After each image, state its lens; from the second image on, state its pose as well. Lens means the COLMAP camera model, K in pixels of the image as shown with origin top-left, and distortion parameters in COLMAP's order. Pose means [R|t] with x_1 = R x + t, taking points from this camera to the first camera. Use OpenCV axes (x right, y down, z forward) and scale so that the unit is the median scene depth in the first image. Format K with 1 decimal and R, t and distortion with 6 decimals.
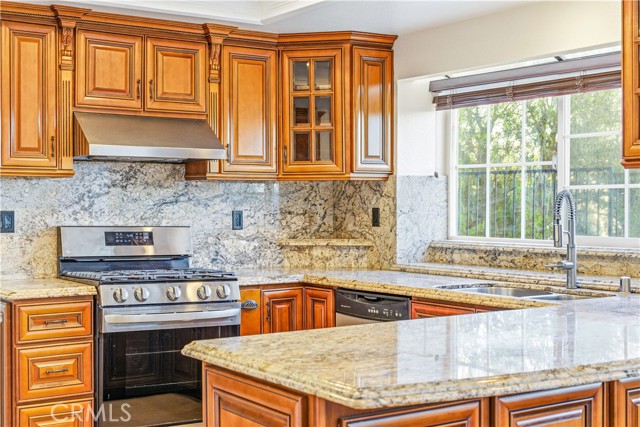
lens RADIAL K [[912.0, 0, 325.0], [0, 912.0, 210.9], [0, 0, 1]] dist [0.076935, 0.000000]
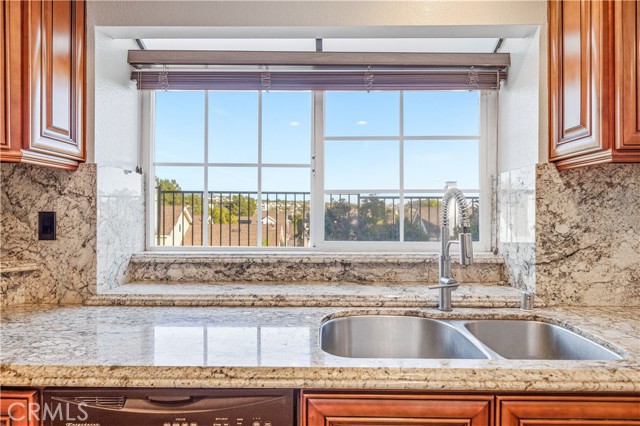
lens RADIAL K [[381.2, 0, 325.8], [0, 381.2, 214.9], [0, 0, 1]] dist [0.006462, -0.000769]
pose [[0.573157, 0.001434, 0.819444, -0.059430], [0.003307, 0.999986, -0.004063, 0.000817], [-0.819439, 0.005039, 0.573145, 0.727808]]
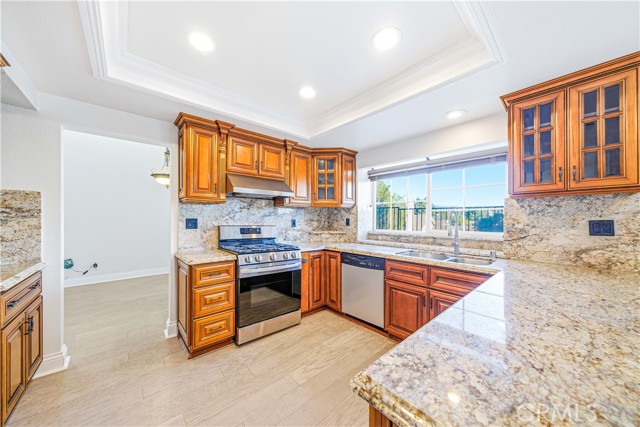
lens RADIAL K [[223.3, 0, 322.2], [0, 223.3, 218.0], [0, 0, 1]] dist [-0.001680, 0.000674]
pose [[0.991302, 0.005977, 0.131471, -0.107093], [-0.004497, 0.999923, -0.011552, 0.002925], [-0.131530, 0.010860, 0.991253, 0.408641]]
